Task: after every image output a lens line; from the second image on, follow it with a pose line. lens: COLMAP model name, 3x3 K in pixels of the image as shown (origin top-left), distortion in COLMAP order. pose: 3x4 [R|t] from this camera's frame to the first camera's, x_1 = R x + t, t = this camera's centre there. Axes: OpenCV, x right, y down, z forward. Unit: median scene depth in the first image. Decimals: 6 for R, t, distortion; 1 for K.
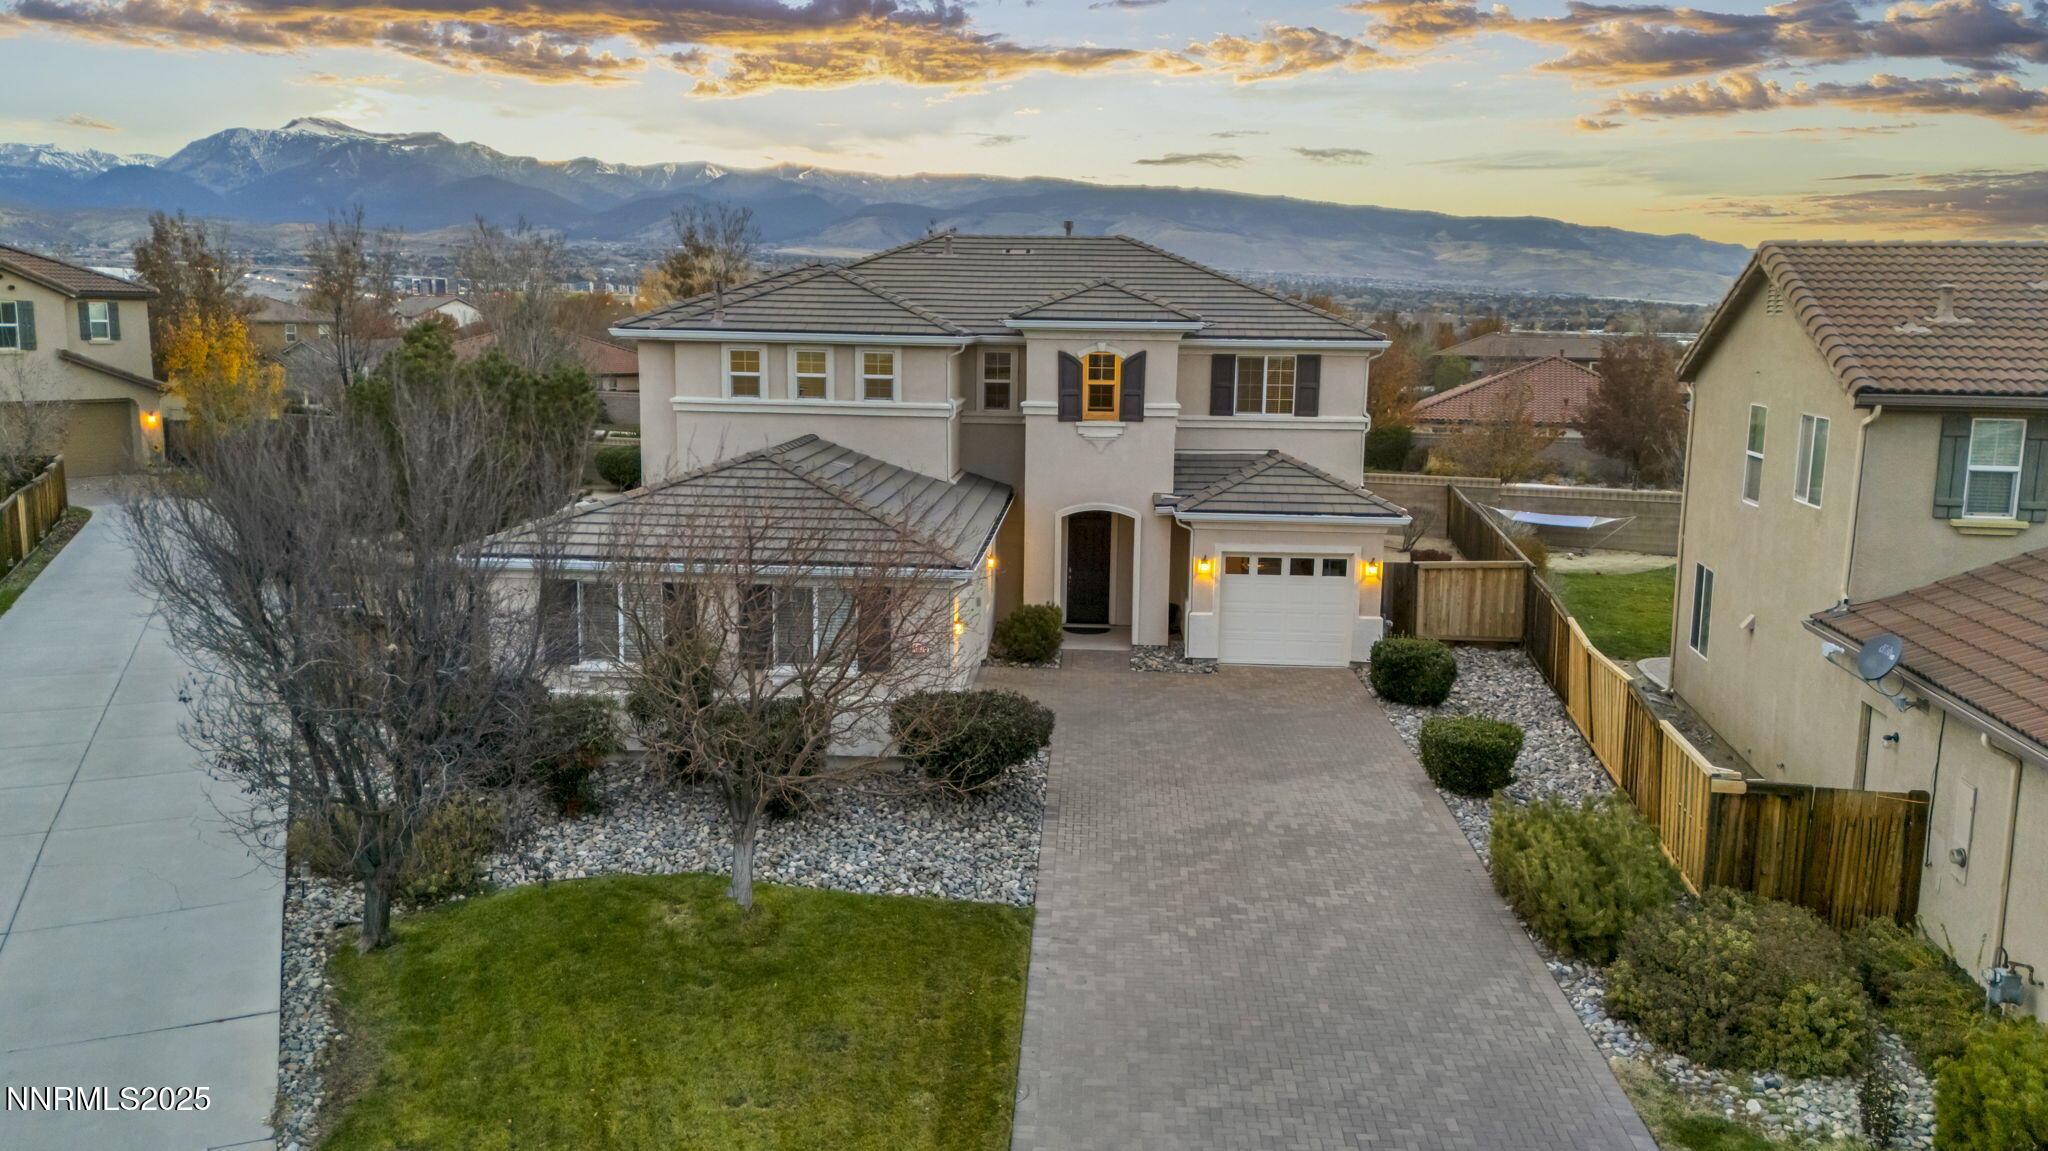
lens RADIAL K [[1532.5, 0, 1024.0], [0, 1532.5, 575.5], [0, 0, 1]] dist [0.064239, -0.075272]
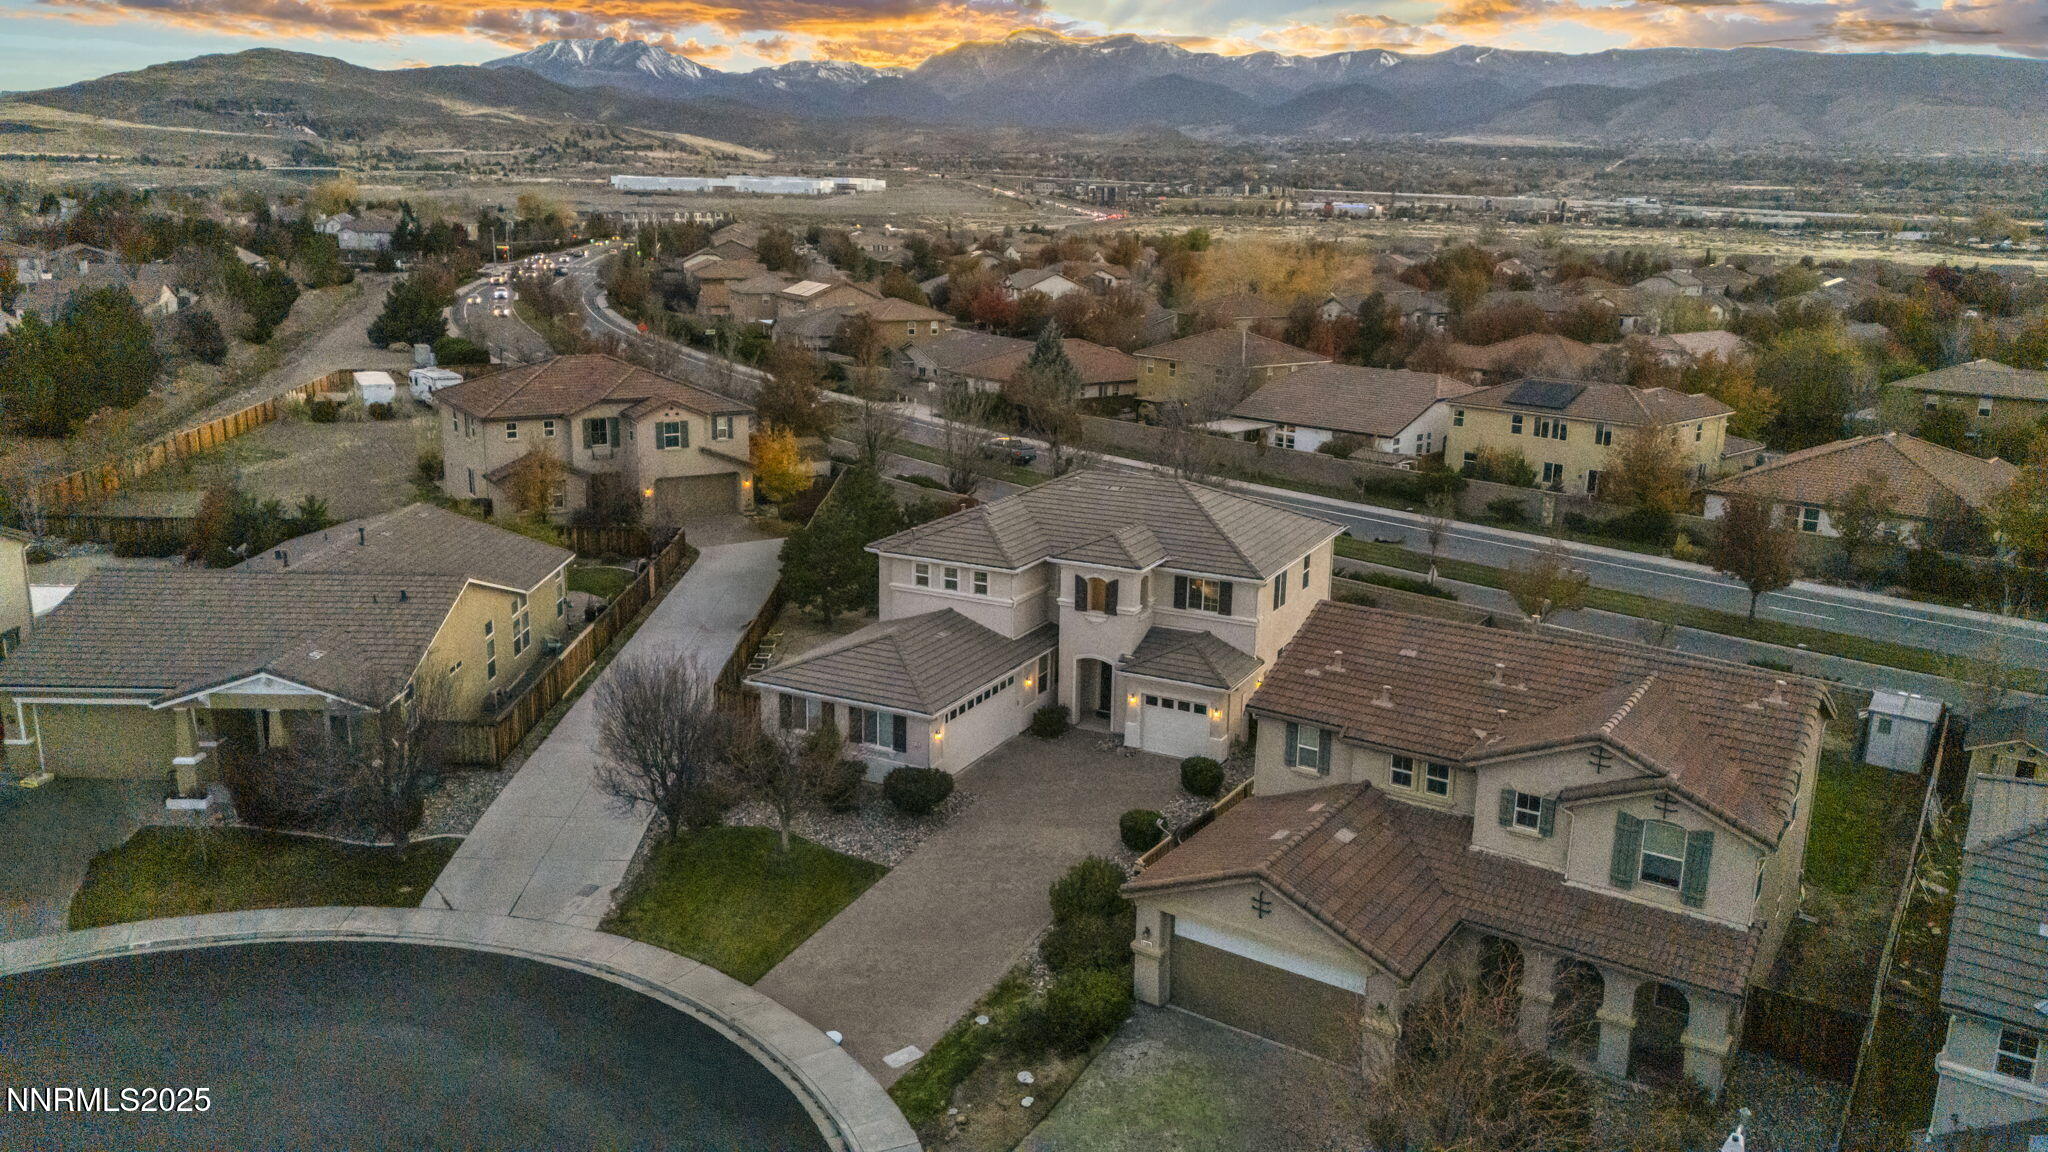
lens RADIAL K [[1532.5, 0, 1024.0], [0, 1532.5, 576.0], [0, 0, 1]] dist [0.064239, -0.075272]
pose [[0.907280, 0.100710, -0.408289, 0.689010], [-0.065999, 0.992969, 0.098269, -0.305659], [0.415315, -0.062210, 0.907548, -0.691186]]
